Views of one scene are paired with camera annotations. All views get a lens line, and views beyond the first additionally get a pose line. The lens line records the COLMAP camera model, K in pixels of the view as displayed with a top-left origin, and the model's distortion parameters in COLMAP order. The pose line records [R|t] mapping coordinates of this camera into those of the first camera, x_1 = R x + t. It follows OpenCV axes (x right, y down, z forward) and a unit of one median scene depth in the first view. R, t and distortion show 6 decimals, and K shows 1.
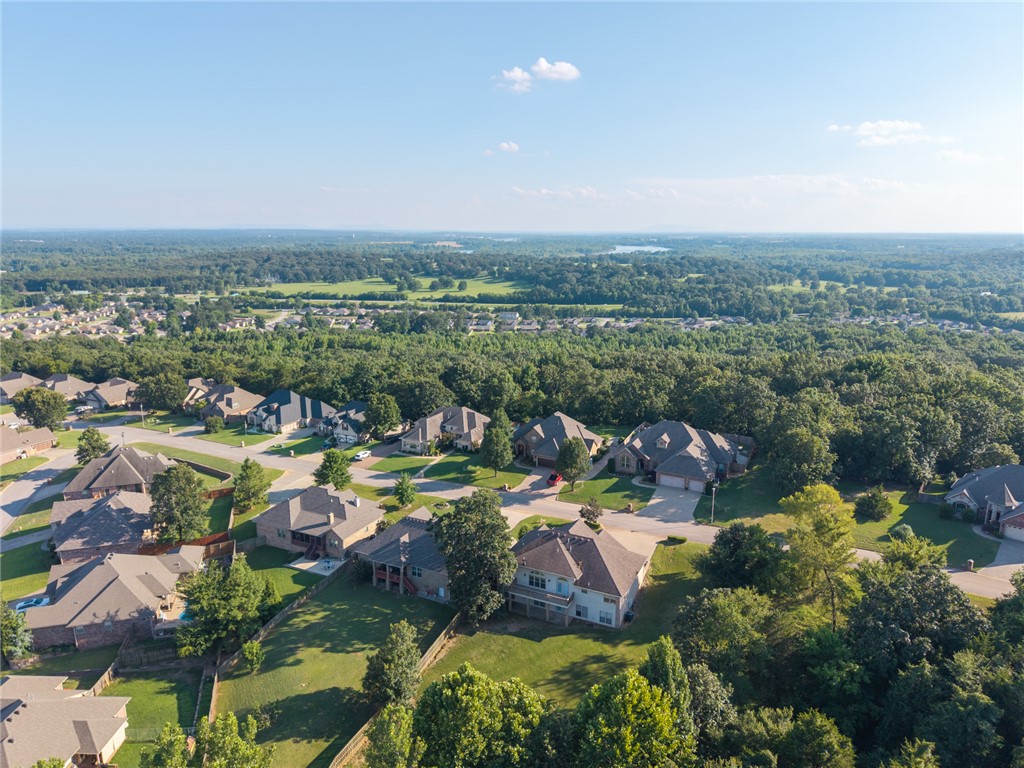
lens RADIAL K [[691.8, 0, 515.9], [0, 691.8, 384.4], [0, 0, 1]] dist [0.049195, -0.063355]
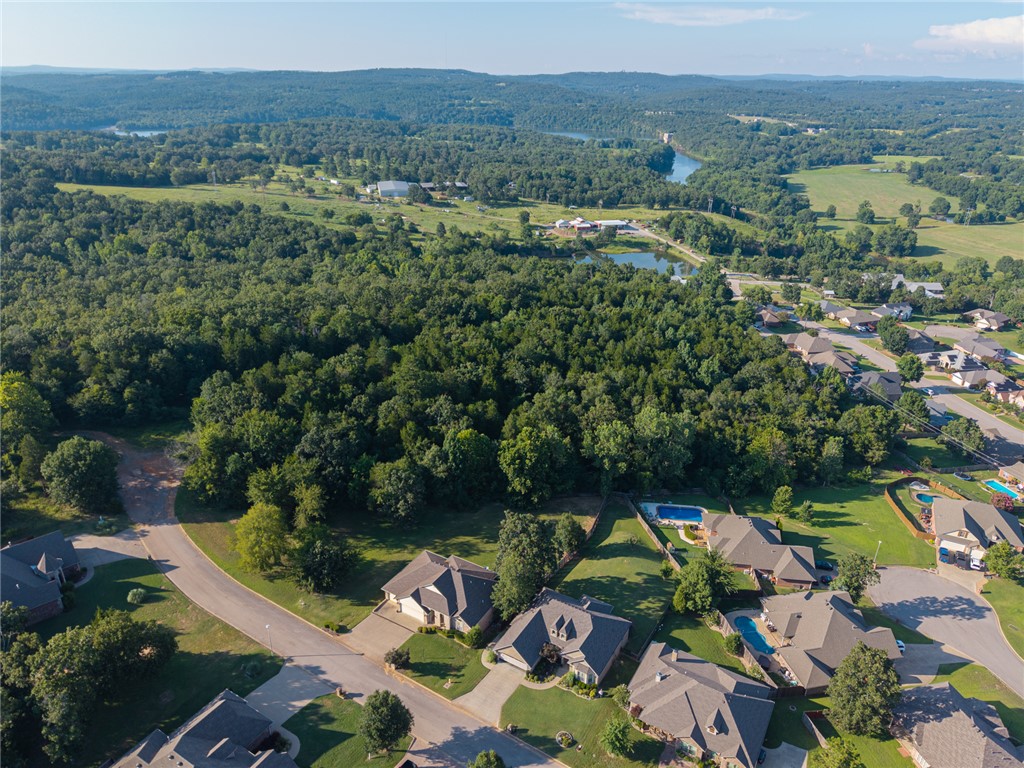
lens RADIAL K [[691.8, 0, 515.9], [0, 691.8, 384.4], [0, 0, 1]] dist [0.049195, -0.063355]
pose [[-0.997157, -0.041656, 0.062786, -0.016004], [0.004247, 0.800884, 0.598804, -0.118709], [-0.075228, 0.597368, -0.798431, 0.271820]]
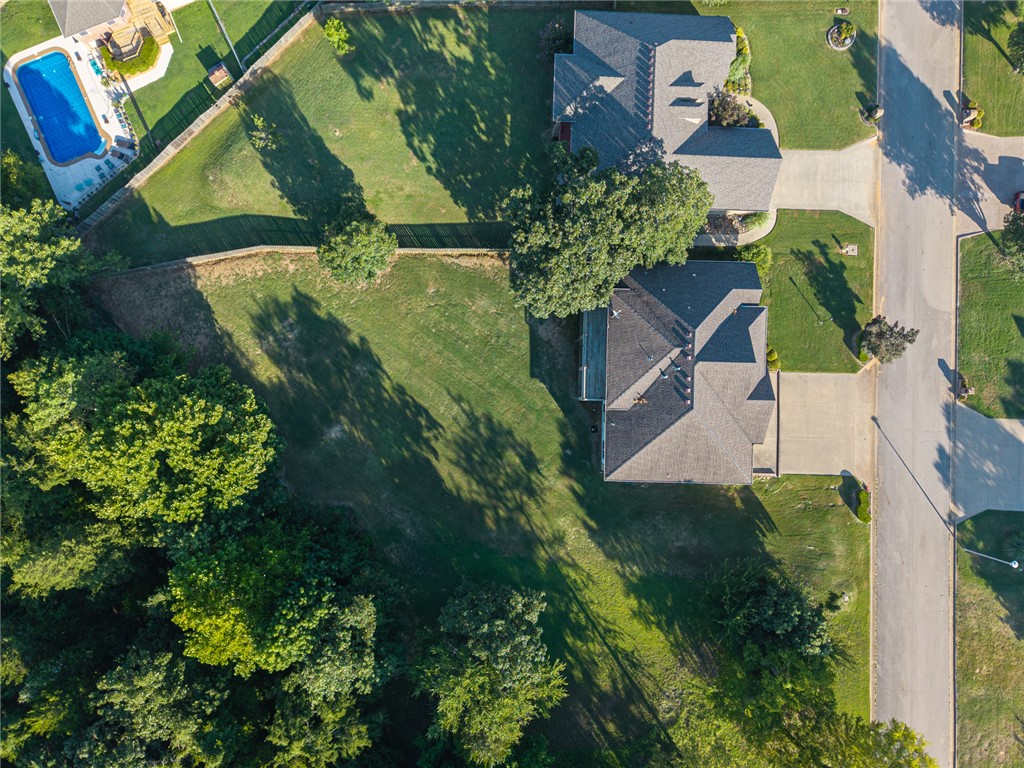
lens RADIAL K [[691.8, 0, 515.9], [0, 691.8, 384.4], [0, 0, 1]] dist [0.049195, -0.063355]
pose [[0.416517, 0.909115, 0.004802, 0.004455], [-0.224478, 0.097725, 0.969567, -0.045152], [0.880978, -0.404919, 0.244781, 0.112257]]
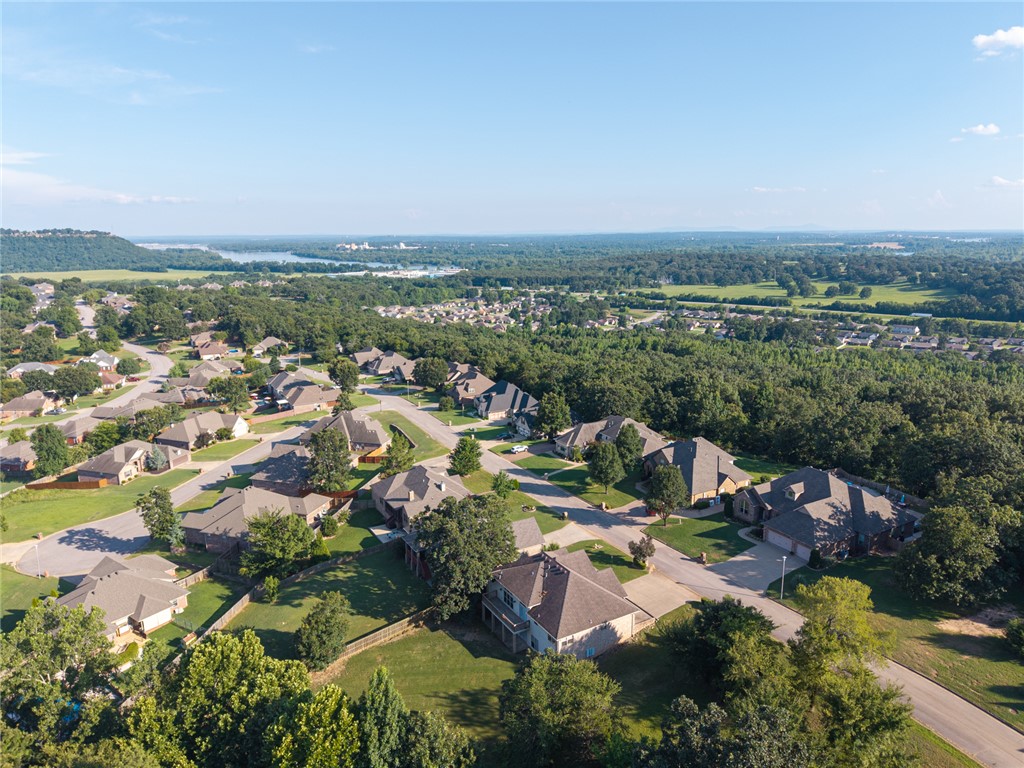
lens RADIAL K [[691.8, 0, 515.9], [0, 691.8, 384.4], [0, 0, 1]] dist [0.049195, -0.063355]
pose [[0.820379, 0.109685, -0.561202, 0.084102], [-0.111460, 0.993279, 0.031198, -0.006659], [0.560852, 0.036957, 0.827091, 0.030910]]
